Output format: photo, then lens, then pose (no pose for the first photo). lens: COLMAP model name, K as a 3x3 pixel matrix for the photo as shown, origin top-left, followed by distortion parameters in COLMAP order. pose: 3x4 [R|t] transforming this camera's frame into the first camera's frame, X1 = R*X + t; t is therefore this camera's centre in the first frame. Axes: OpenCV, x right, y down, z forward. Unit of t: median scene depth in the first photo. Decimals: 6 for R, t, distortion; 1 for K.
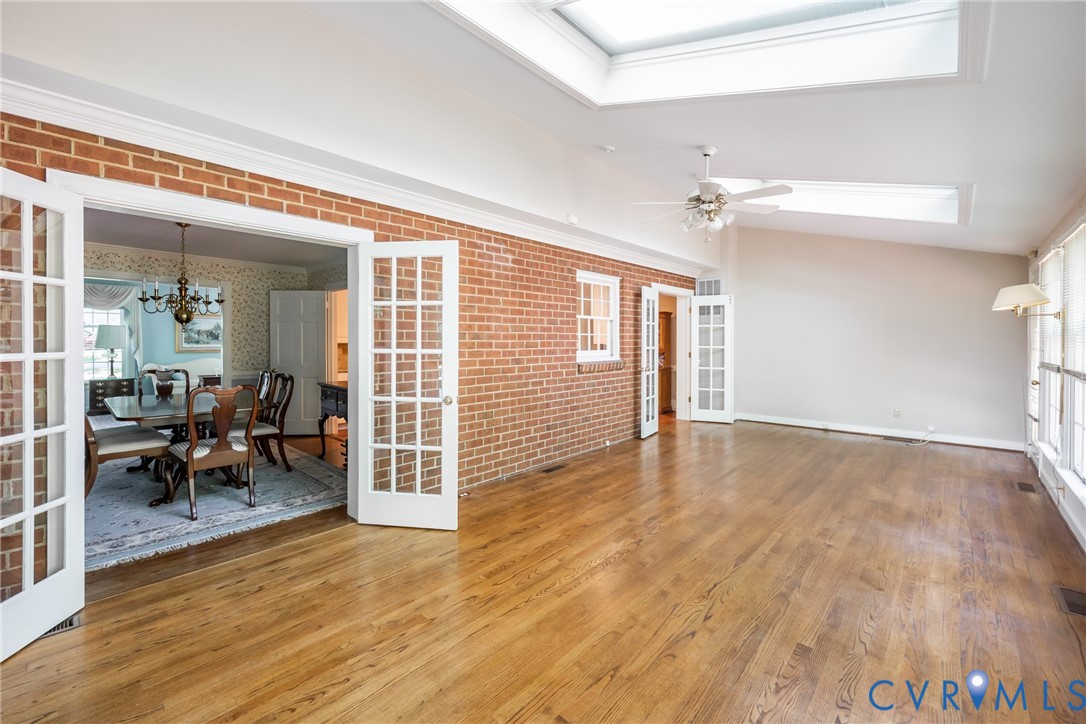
lens RADIAL K [[451.4, 0, 545.8], [0, 451.4, 345.9], [0, 0, 1]] dist [-0.001566, -0.000147]
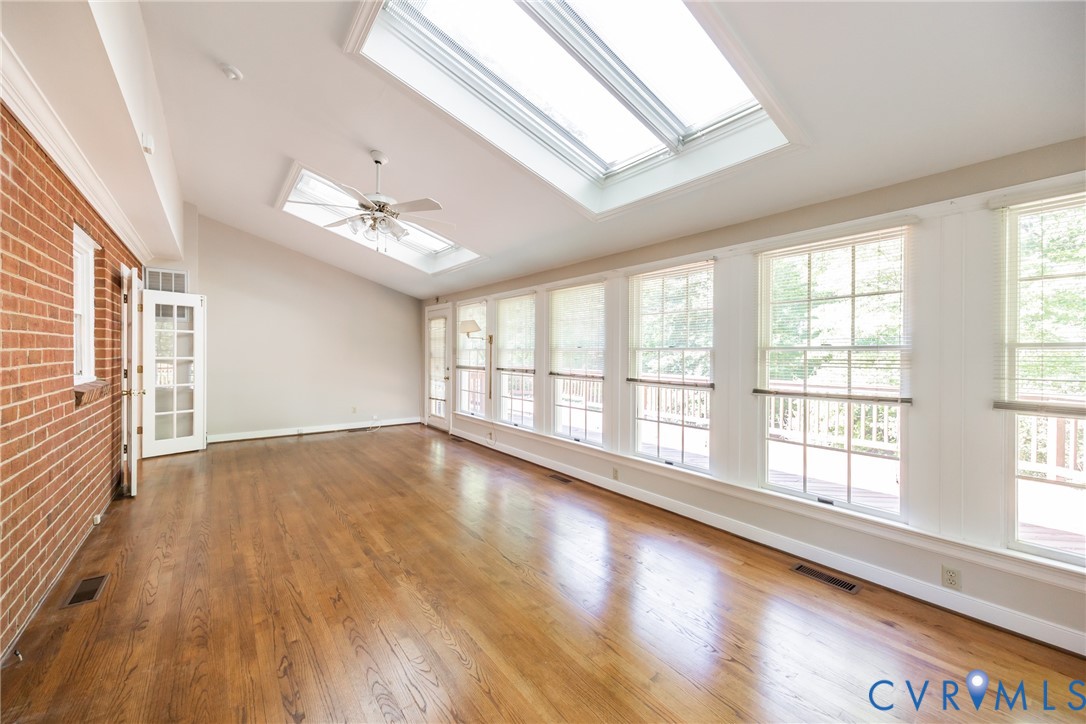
lens RADIAL K [[416.5, 0, 544.3], [0, 416.5, 355.0], [0, 0, 1]] dist [0.001531, 0.000136]
pose [[0.166666, -0.001368, 0.986012, -0.295346], [0.002953, 0.999995, 0.000888, -0.002225], [-0.986009, 0.002764, 0.166669, 0.302291]]
